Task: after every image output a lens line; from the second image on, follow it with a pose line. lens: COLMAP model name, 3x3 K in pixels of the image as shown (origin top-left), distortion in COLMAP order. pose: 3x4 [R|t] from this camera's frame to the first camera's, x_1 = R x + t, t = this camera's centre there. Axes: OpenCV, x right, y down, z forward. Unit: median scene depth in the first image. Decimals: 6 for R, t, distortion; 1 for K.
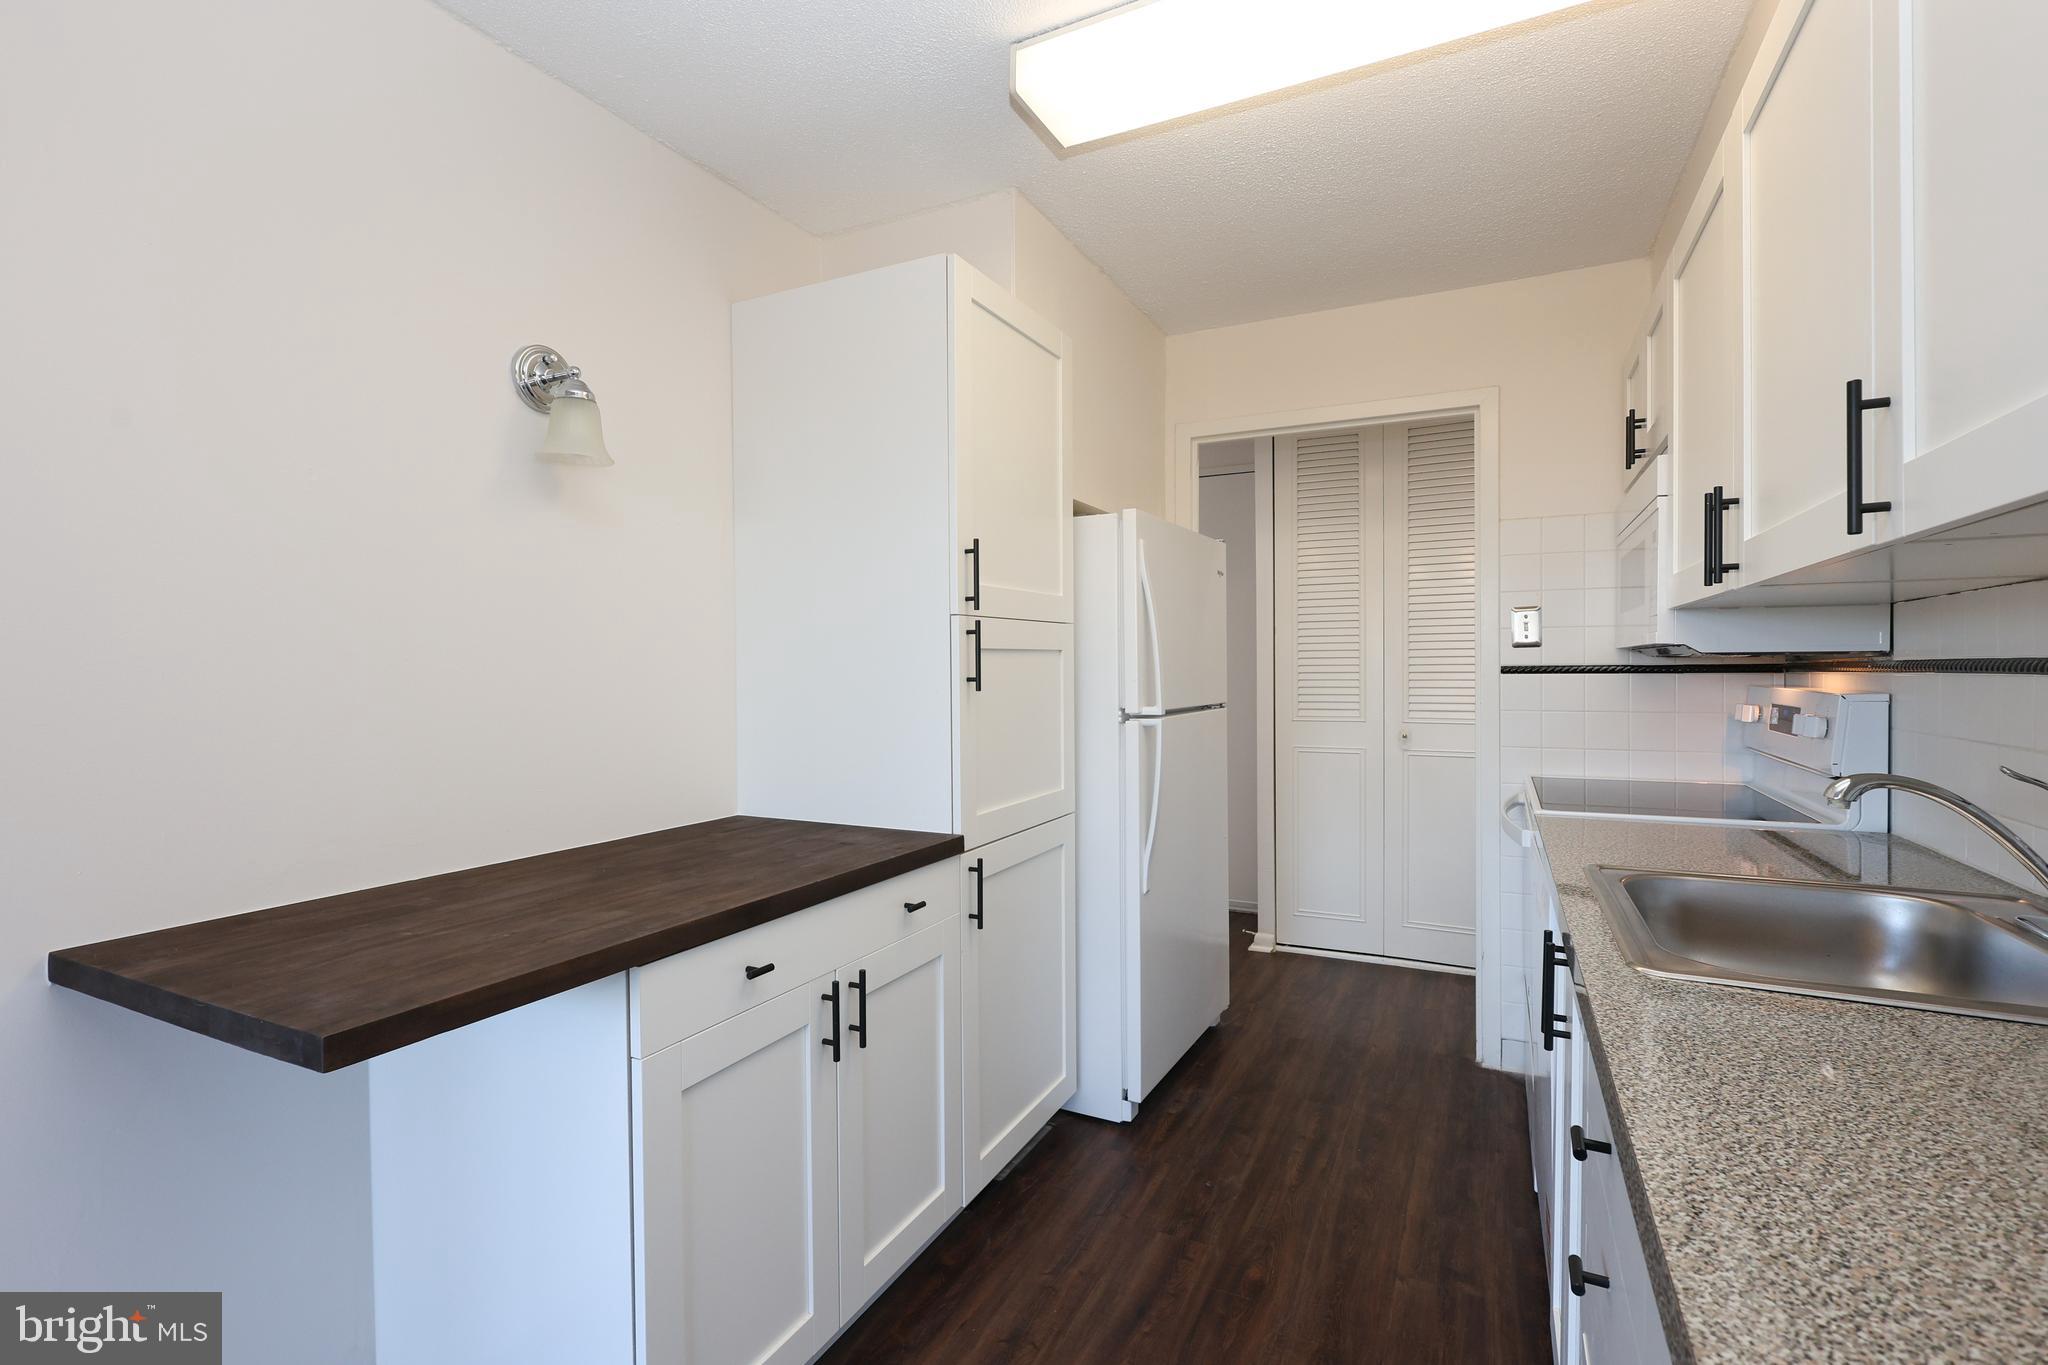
lens RADIAL K [[967.8, 0, 1018.0], [0, 967.8, 676.1], [0, 0, 1]] dist [0.001465, 0.000077]
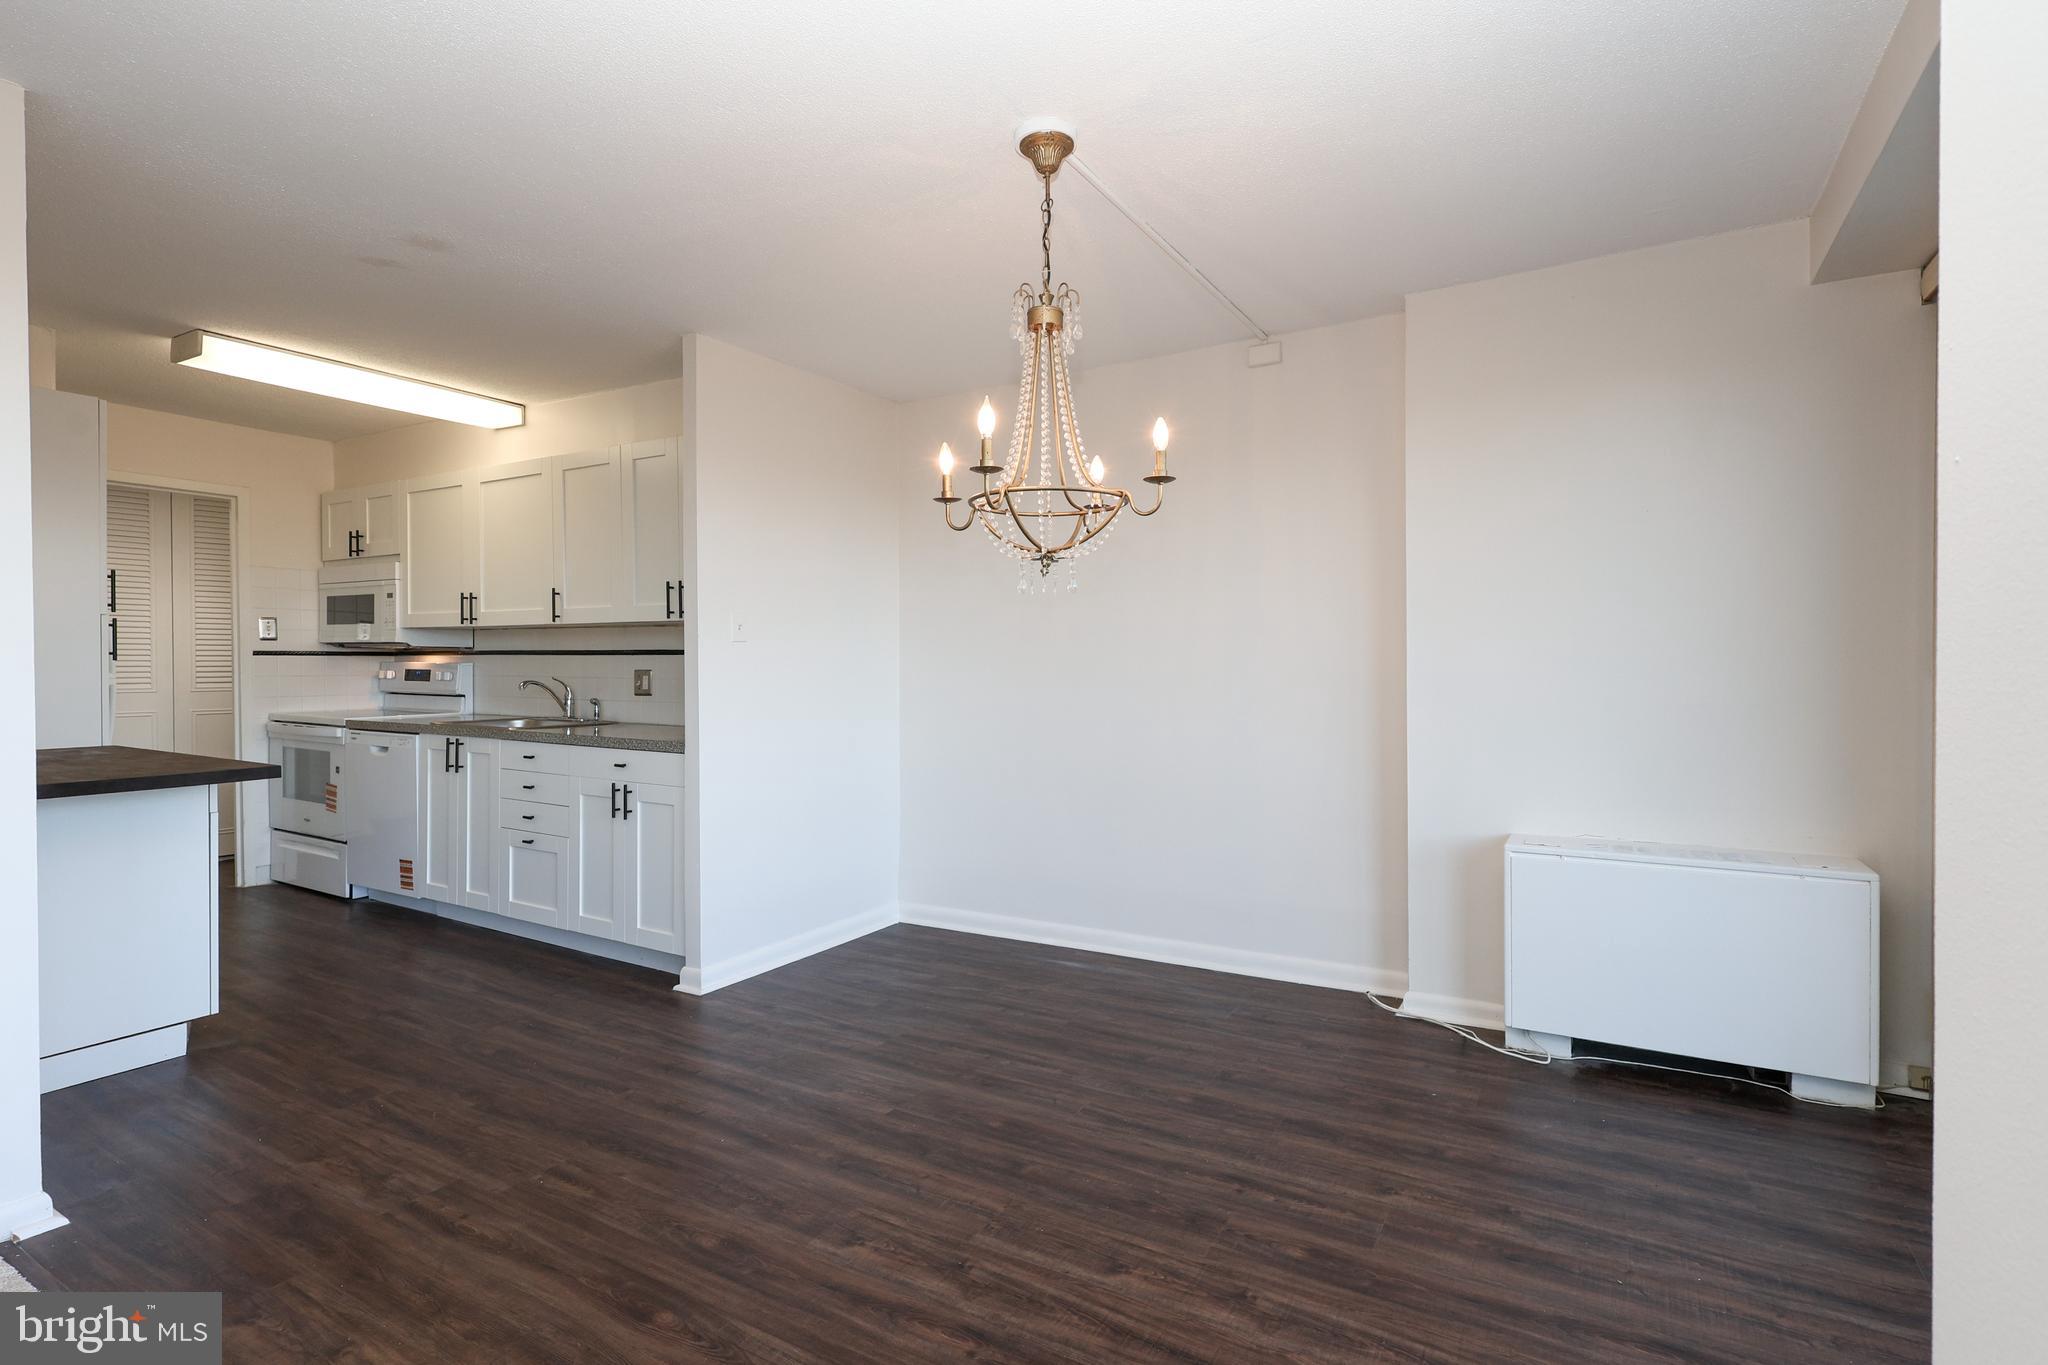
lens RADIAL K [[967.8, 0, 1025.9], [0, 967.8, 674.8], [0, 0, 1]] dist [0.001465, 0.000077]
pose [[0.057781, -0.008607, 0.998292, -1.625821], [0.003238, 0.999959, 0.008434, 0.031394], [-0.998324, 0.002745, 0.057806, -0.671743]]
